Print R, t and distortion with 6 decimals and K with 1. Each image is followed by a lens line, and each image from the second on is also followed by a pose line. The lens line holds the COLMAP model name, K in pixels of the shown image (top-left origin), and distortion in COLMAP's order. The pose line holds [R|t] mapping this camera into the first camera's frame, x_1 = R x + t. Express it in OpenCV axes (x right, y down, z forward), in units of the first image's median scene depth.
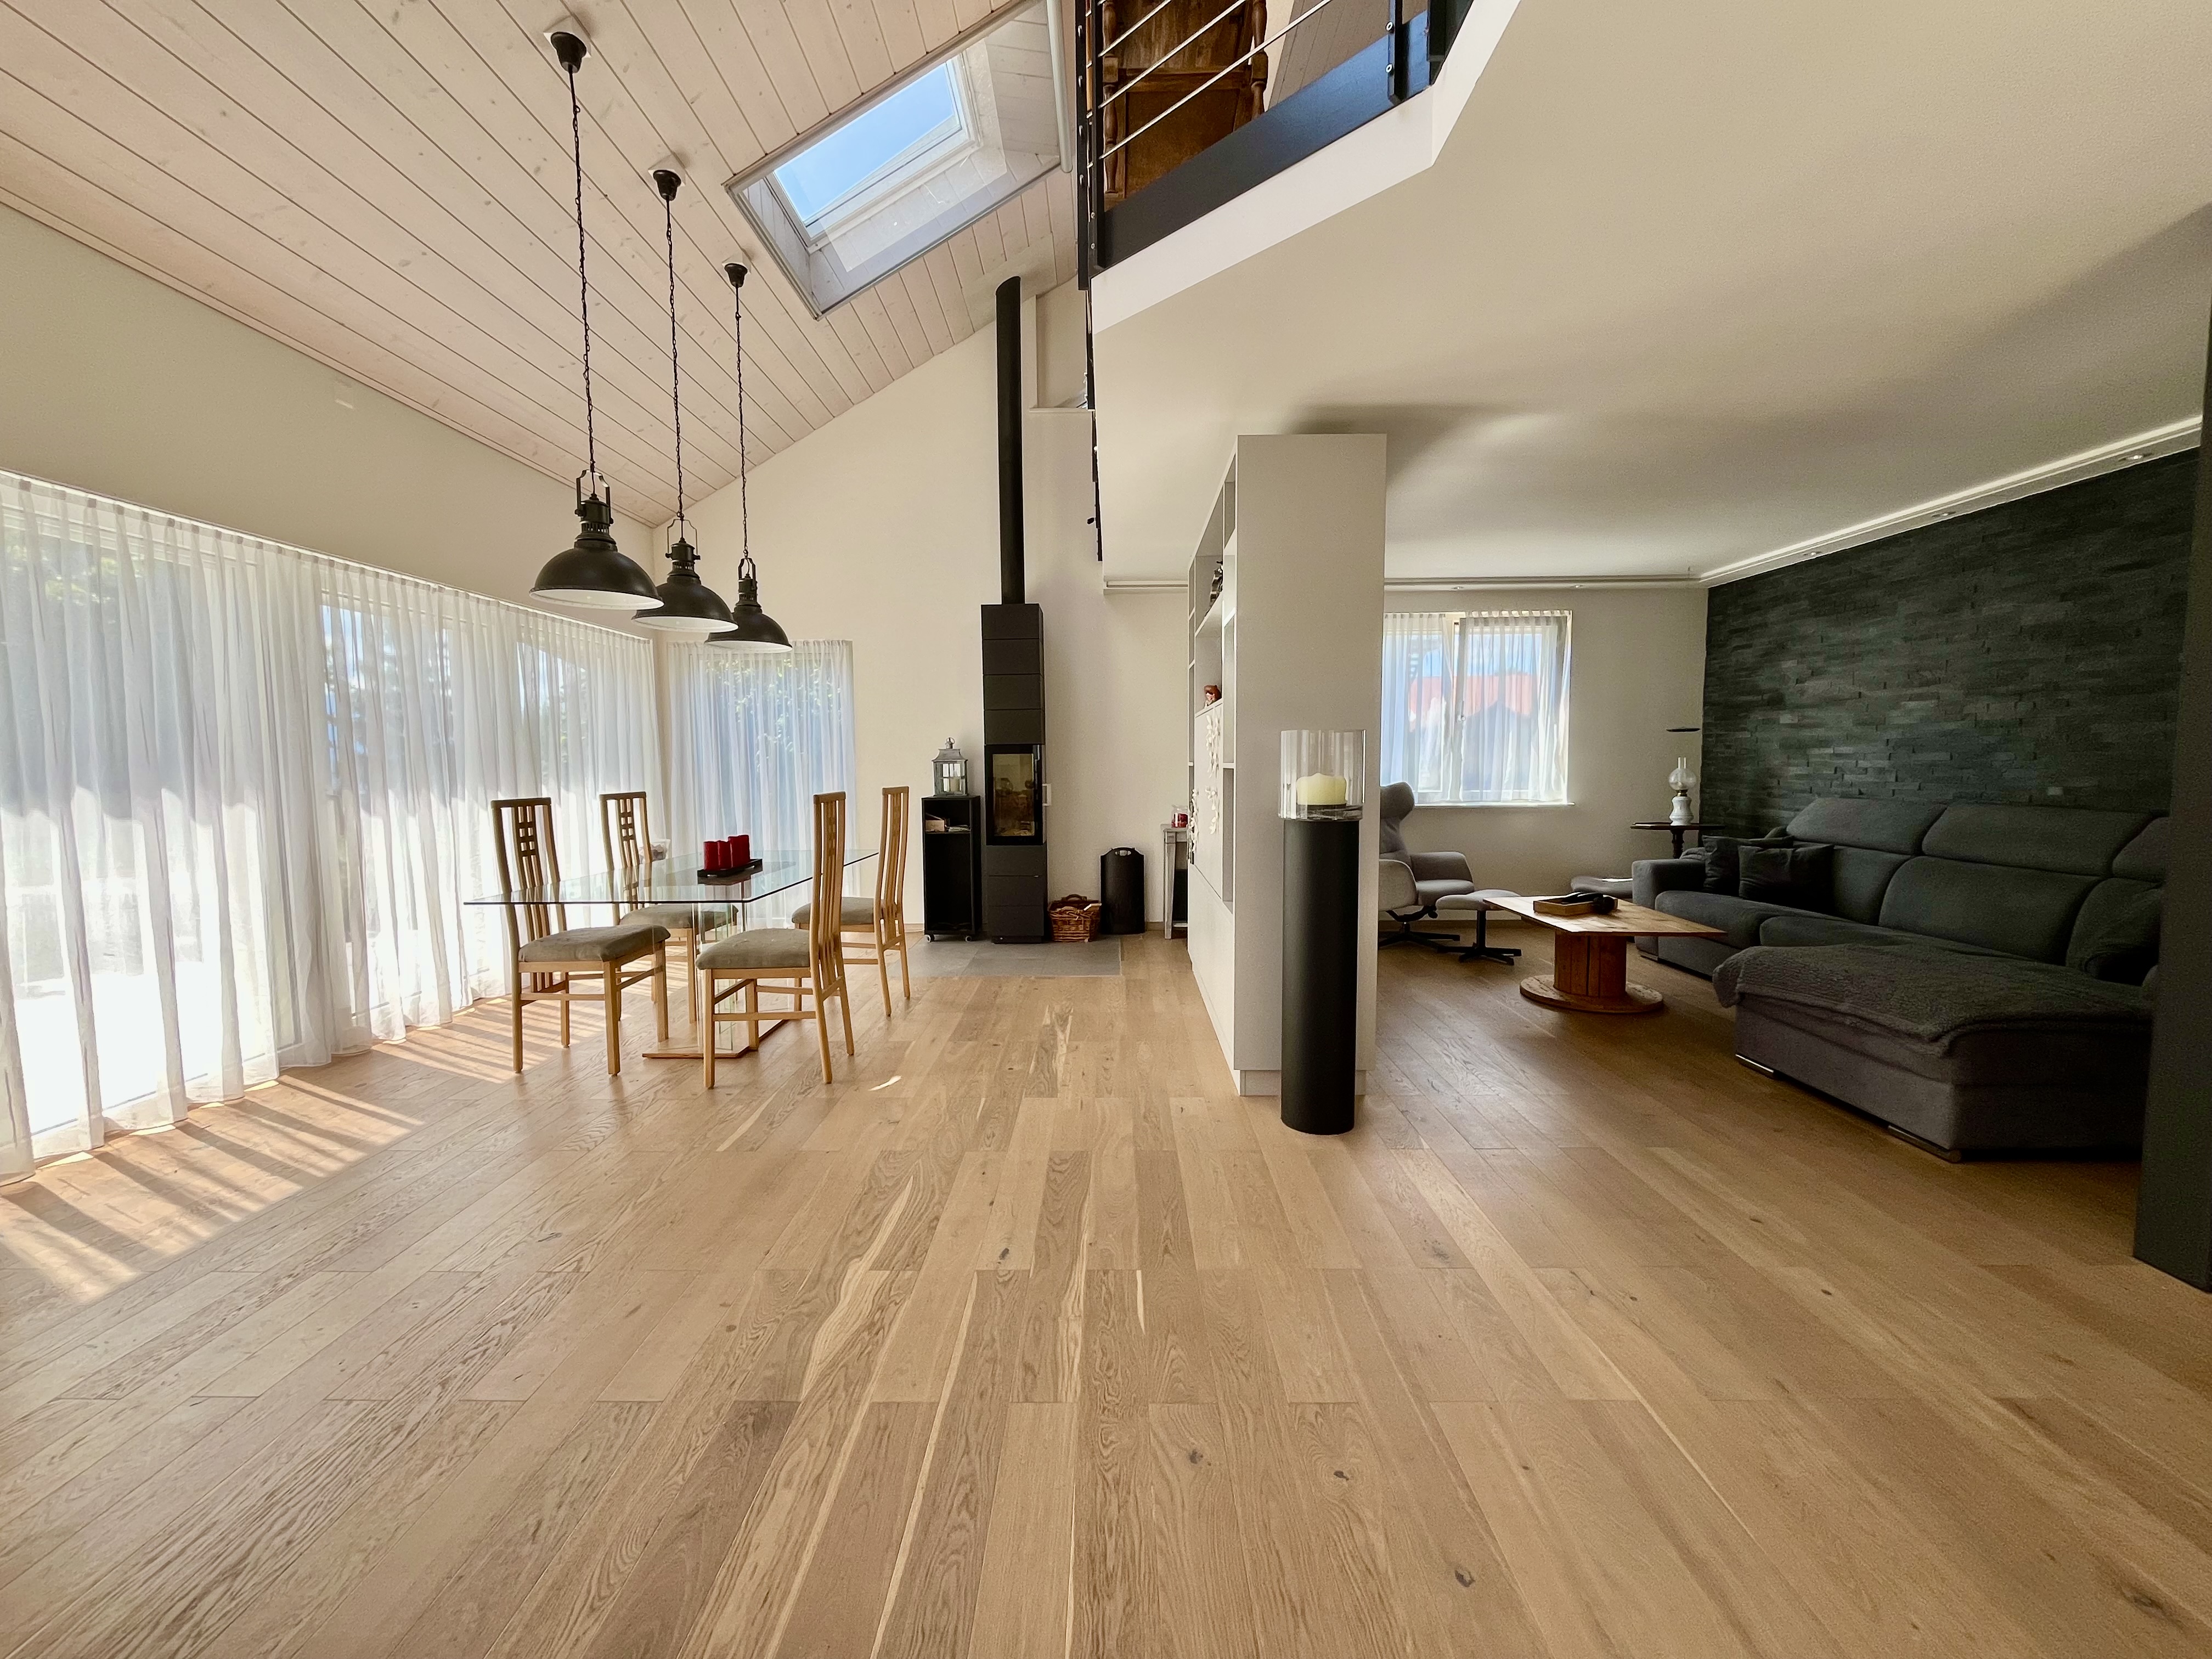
lens RADIAL K [[901.6, 0, 1101.8], [0, 901.6, 828.5], [0, 0, 1]] dist [0.000076, 0.000027]
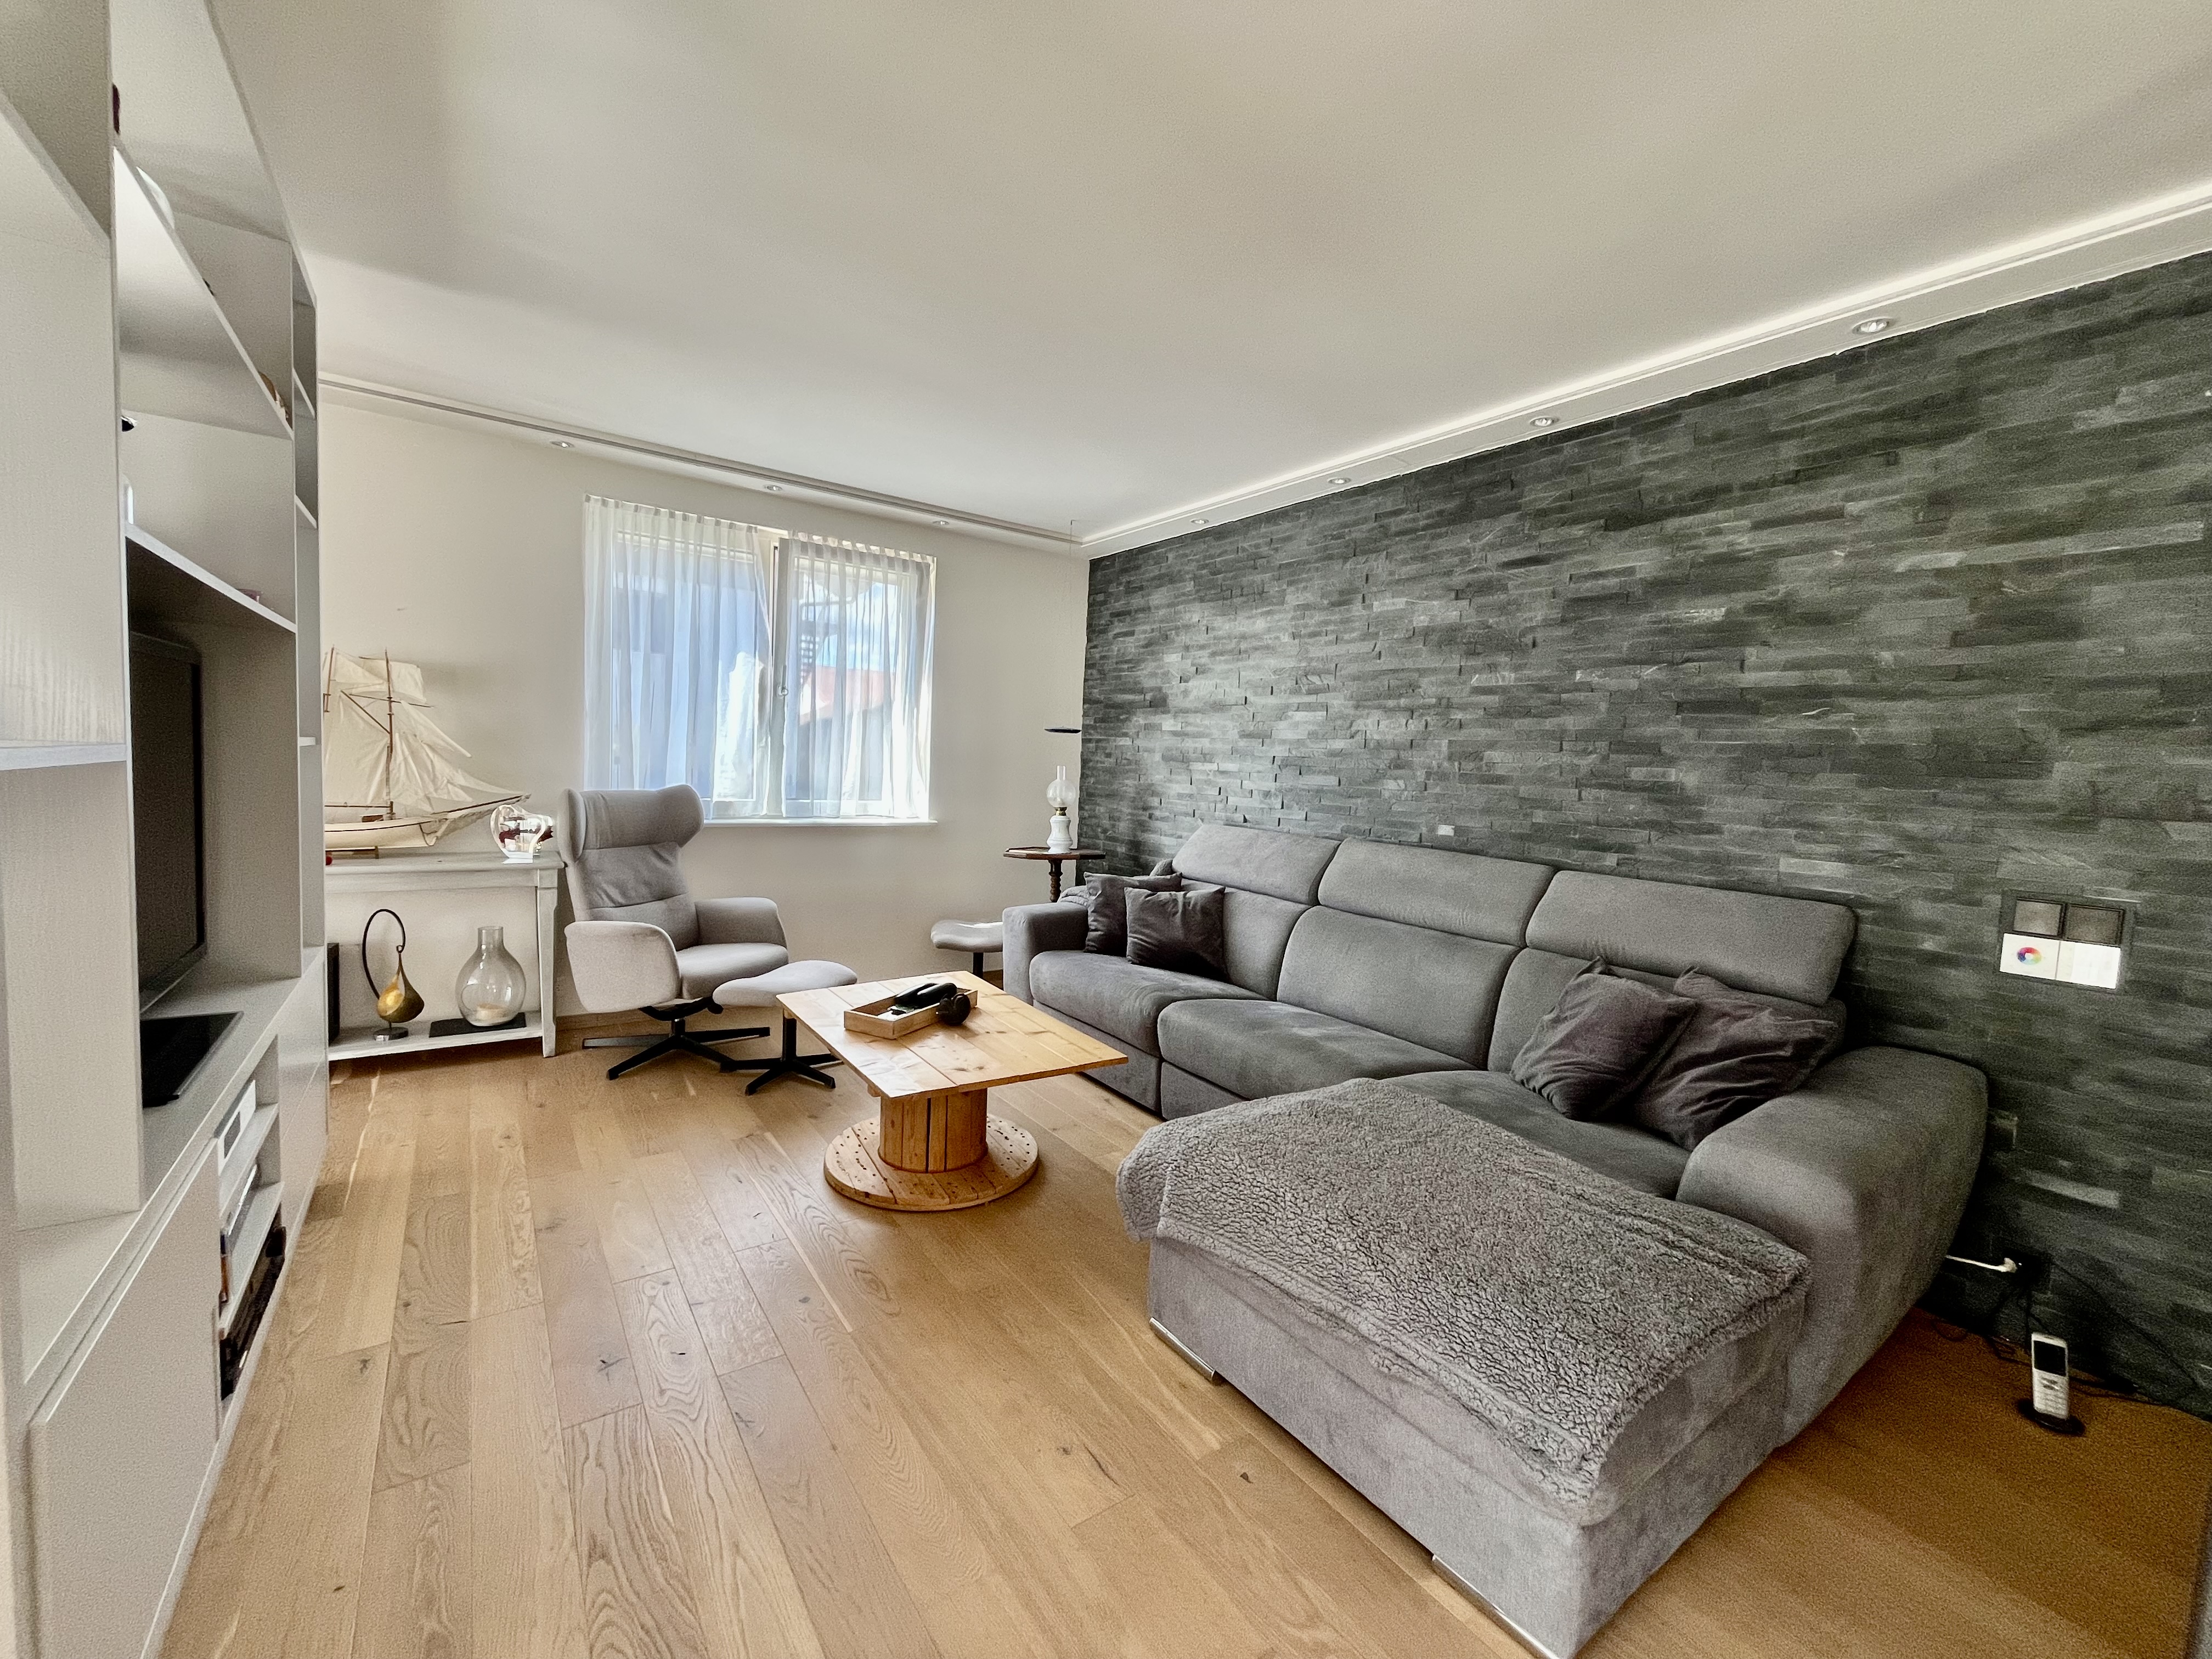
lens RADIAL K [[901.6, 0, 1099.7], [0, 901.6, 826.7], [0, 0, 1]] dist [0.000076, 0.000027]
pose [[0.811271, 0.003891, 0.584658, 0.253183], [-0.009443, 0.999935, 0.006448, -0.037356], [-0.584594, -0.010752, 0.811254, 0.409612]]
